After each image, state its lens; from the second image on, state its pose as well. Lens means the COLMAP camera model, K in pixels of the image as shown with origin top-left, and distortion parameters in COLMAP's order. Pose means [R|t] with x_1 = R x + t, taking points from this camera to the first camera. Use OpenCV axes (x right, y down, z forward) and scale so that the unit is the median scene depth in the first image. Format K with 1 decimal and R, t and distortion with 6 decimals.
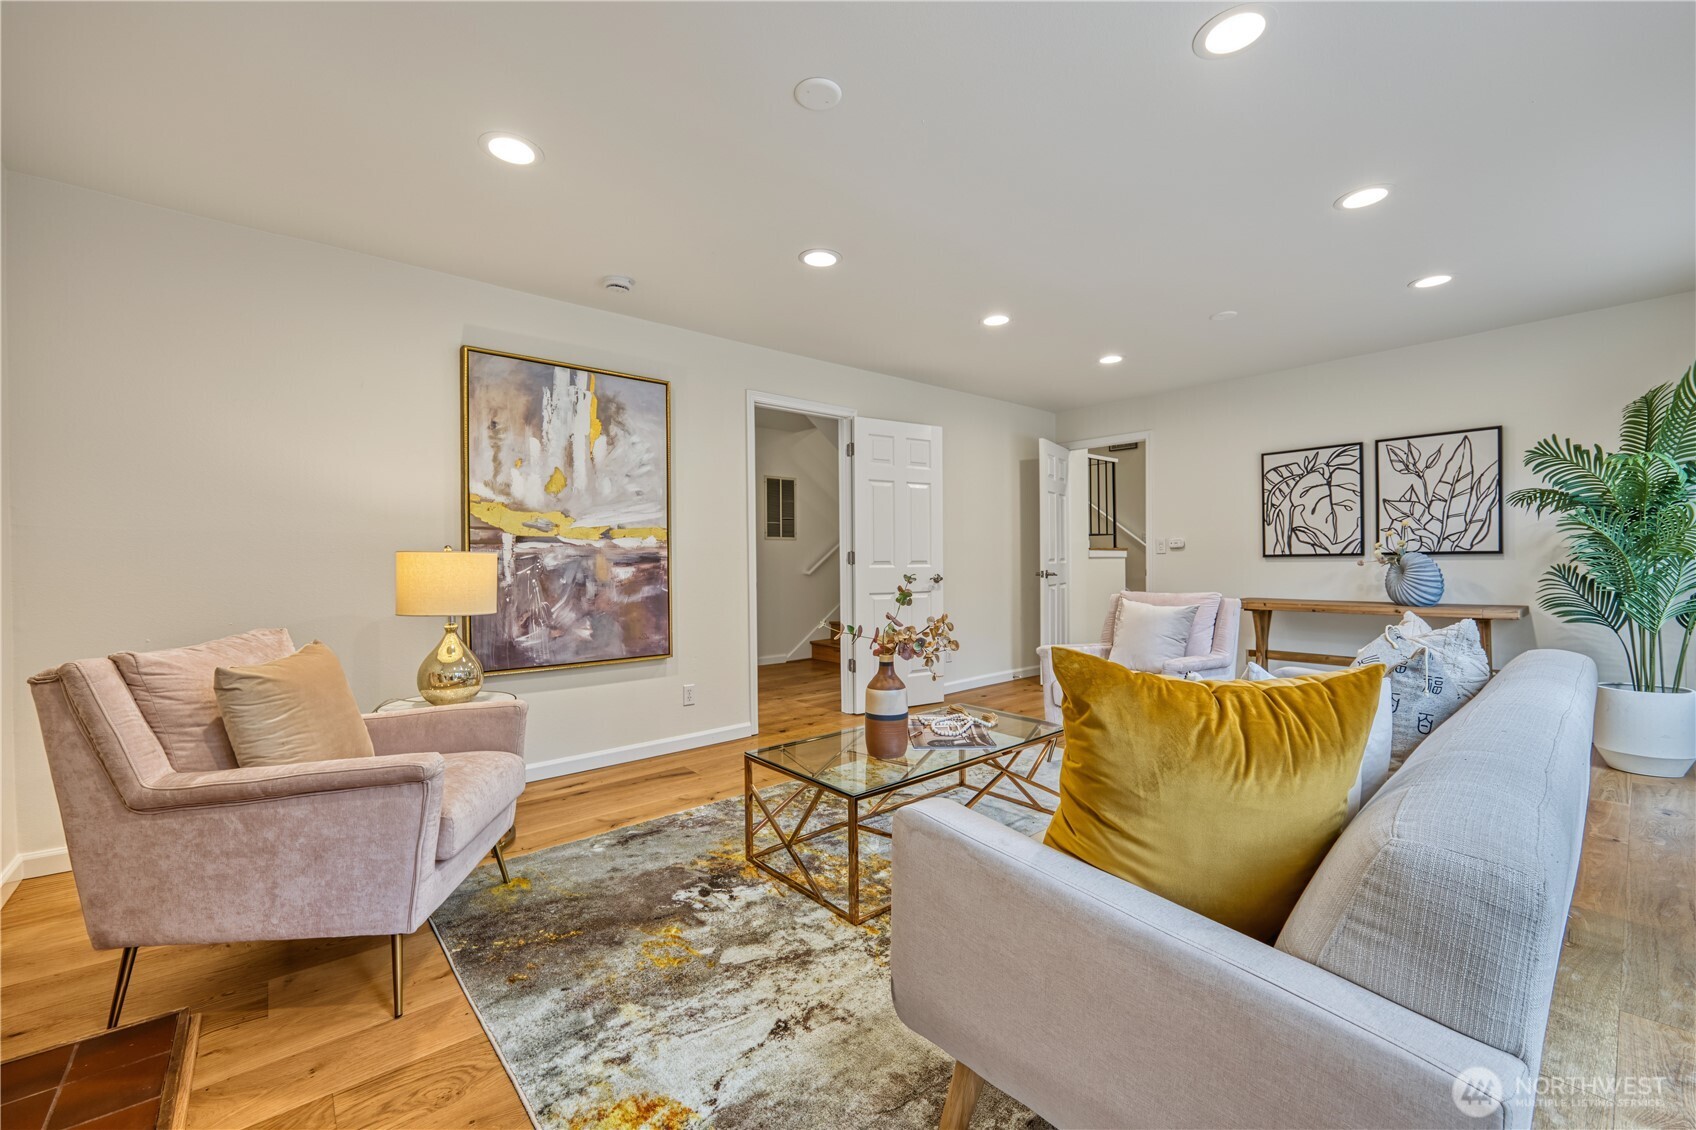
lens RADIAL K [[698.5, 0, 854.0], [0, 698.5, 557.0], [0, 0, 1]] dist [0.002202, 0.001003]
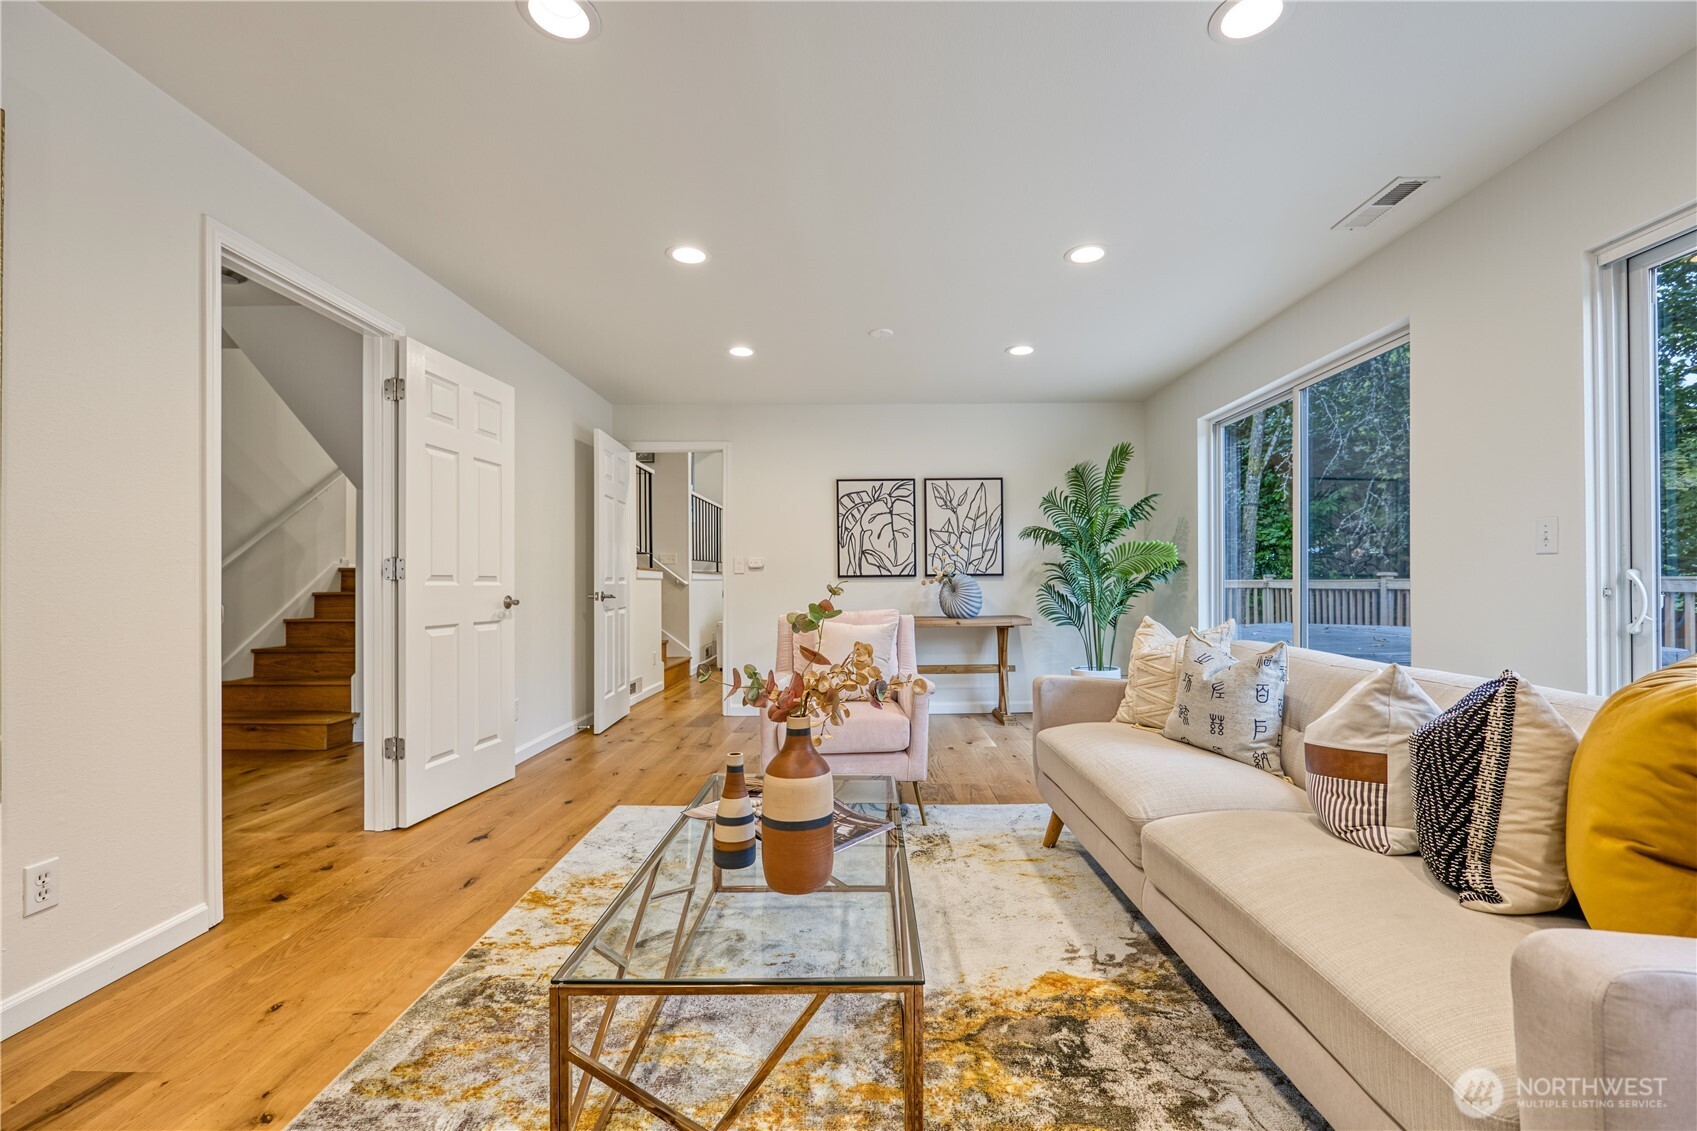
lens RADIAL K [[698.9, 0, 843.5], [0, 698.9, 575.7], [0, 0, 1]] dist [0.002202, 0.001003]
pose [[0.647322, 0.016576, 0.762036, -0.224474], [-0.005790, 0.999842, -0.016830, 0.016236], [-0.762194, 0.006483, 0.647316, 0.334114]]
